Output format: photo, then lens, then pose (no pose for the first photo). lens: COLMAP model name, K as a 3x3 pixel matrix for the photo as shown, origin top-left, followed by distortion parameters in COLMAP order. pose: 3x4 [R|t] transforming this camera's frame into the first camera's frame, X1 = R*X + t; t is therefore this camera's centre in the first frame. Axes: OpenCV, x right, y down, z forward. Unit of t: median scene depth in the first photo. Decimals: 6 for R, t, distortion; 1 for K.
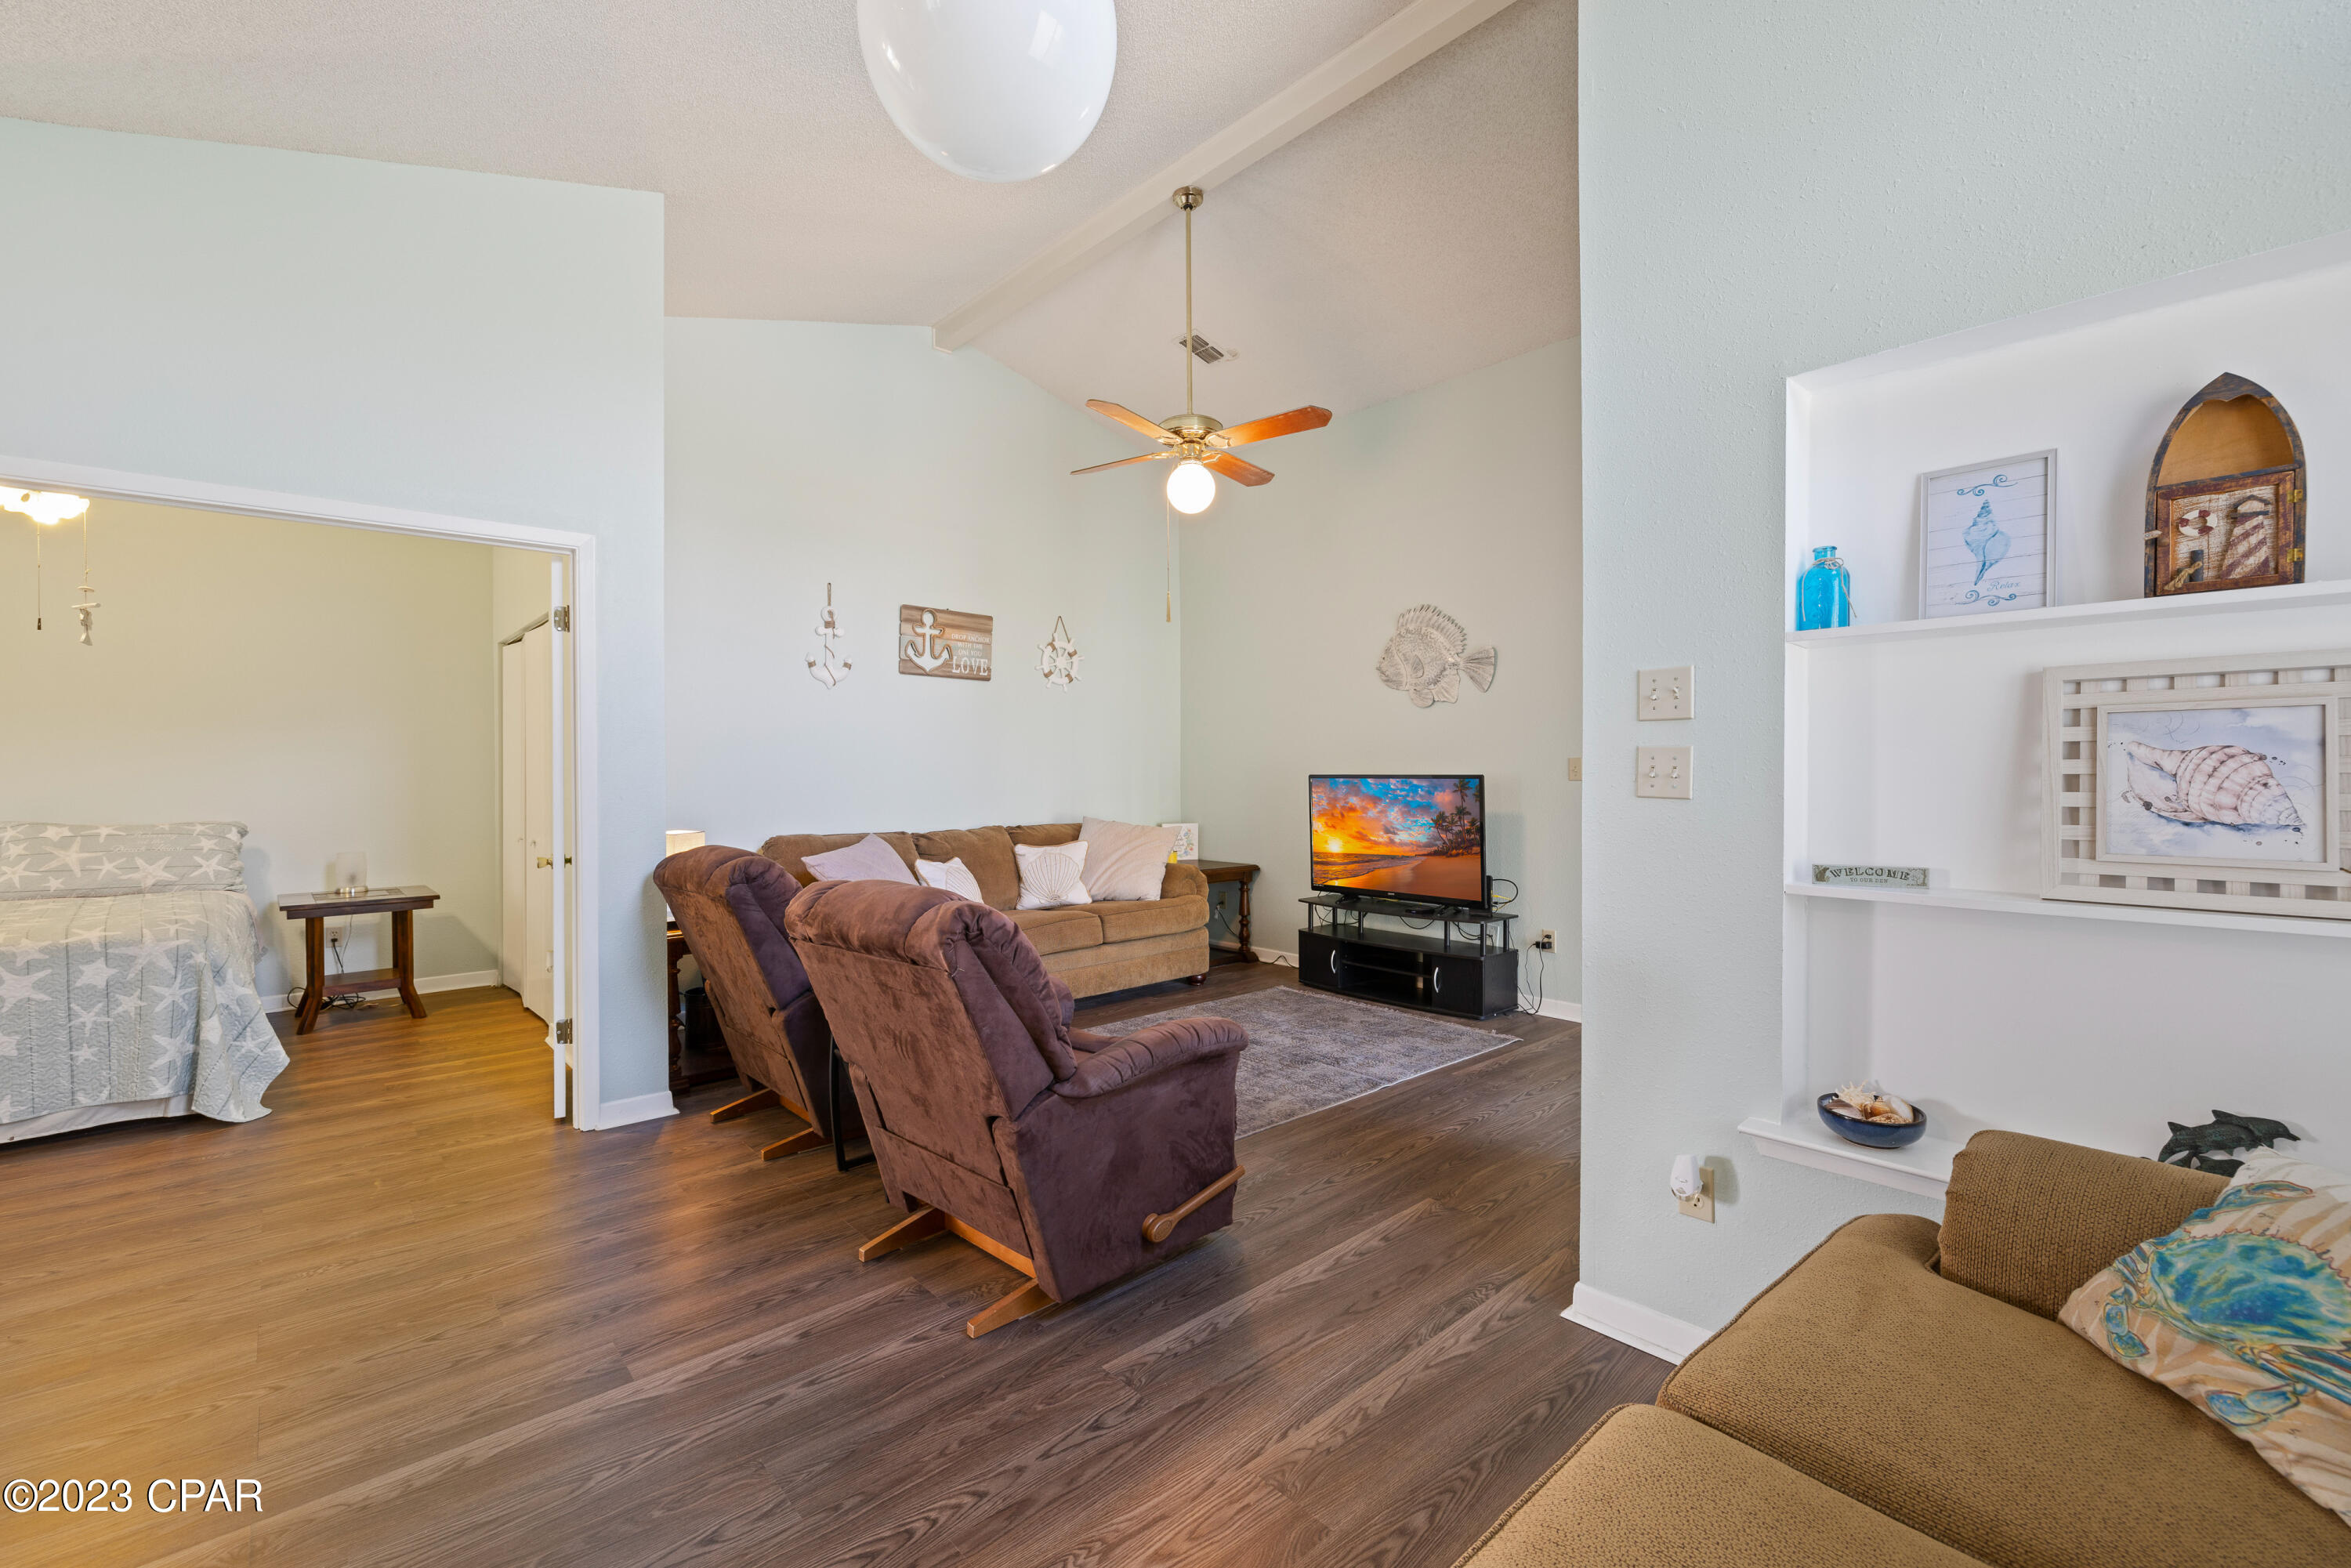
lens RADIAL K [[995.3, 0, 1171.6], [0, 995.3, 778.4], [0, 0, 1]] dist [0.000562, 0.000297]
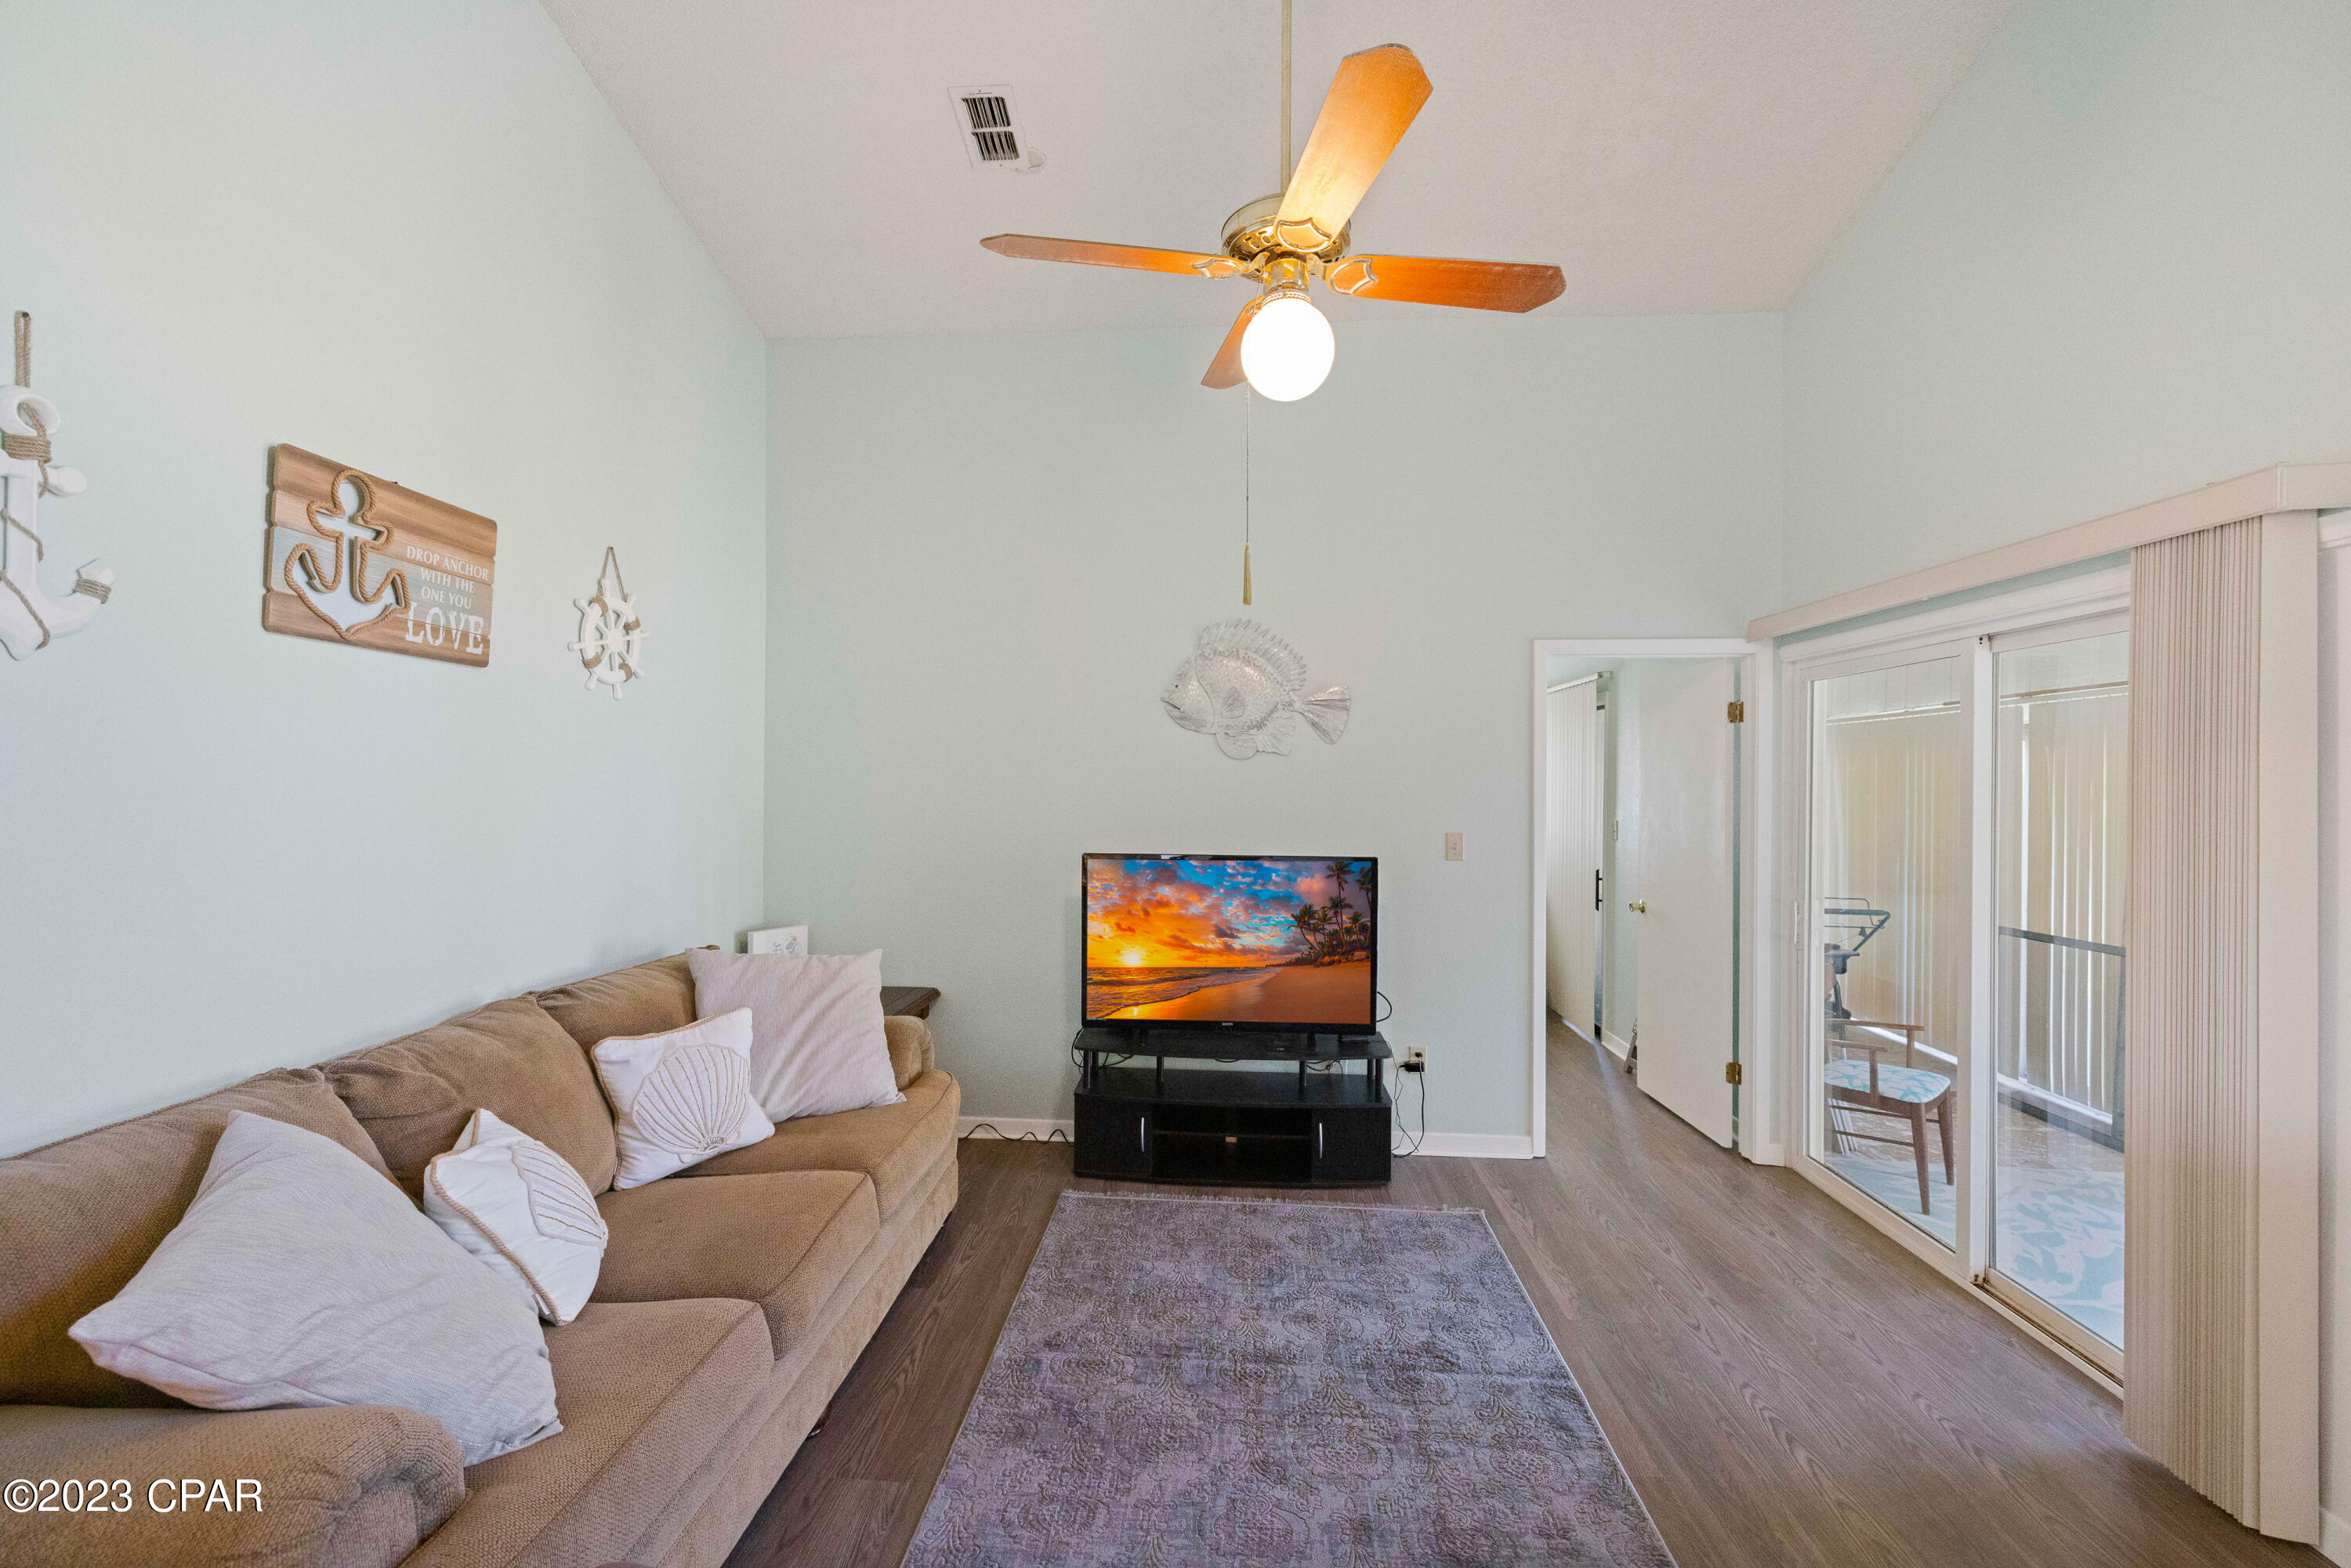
lens RADIAL K [[976.0, 0, 1164.9], [0, 976.0, 779.3], [0, 0, 1]] dist [0.001153, -0.000025]
pose [[0.723315, 0.009463, 0.690453, -0.291872], [-0.003948, 0.999946, -0.009569, -0.050320], [-0.690507, 0.004195, 0.723314, 0.532703]]
